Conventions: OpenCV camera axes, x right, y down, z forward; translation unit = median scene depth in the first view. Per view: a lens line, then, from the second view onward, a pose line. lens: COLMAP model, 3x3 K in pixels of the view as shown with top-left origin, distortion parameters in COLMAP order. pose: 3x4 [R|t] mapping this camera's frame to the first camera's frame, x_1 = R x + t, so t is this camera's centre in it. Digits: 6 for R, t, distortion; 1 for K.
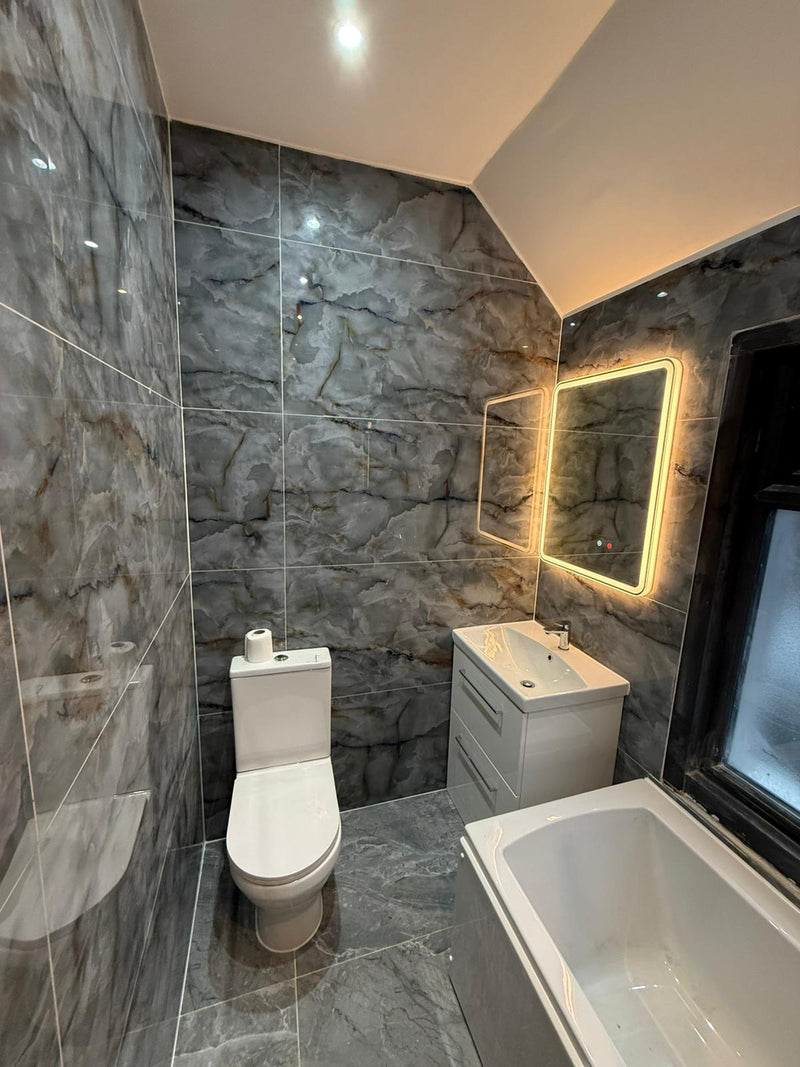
lens RADIAL K [[425.4, 0, 400.9], [0, 425.4, 528.1], [0, 0, 1]] dist [0.002409, 0.000393]
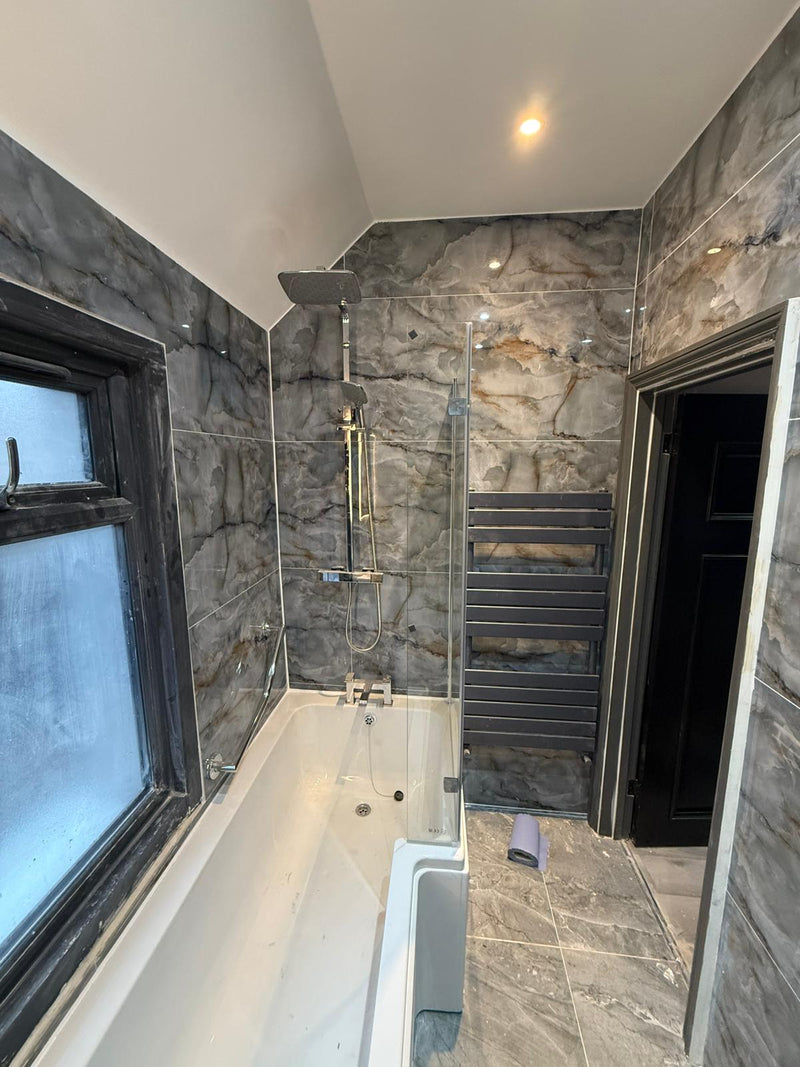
lens RADIAL K [[425.4, 0, 397.8], [0, 425.4, 536.3], [0, 0, 1]] dist [0.002409, 0.000393]
pose [[0.914372, 0.033451, -0.403490, 0.326264], [-0.040893, 0.999115, -0.009838, 0.005284], [0.402804, 0.025496, 0.914931, -0.037010]]
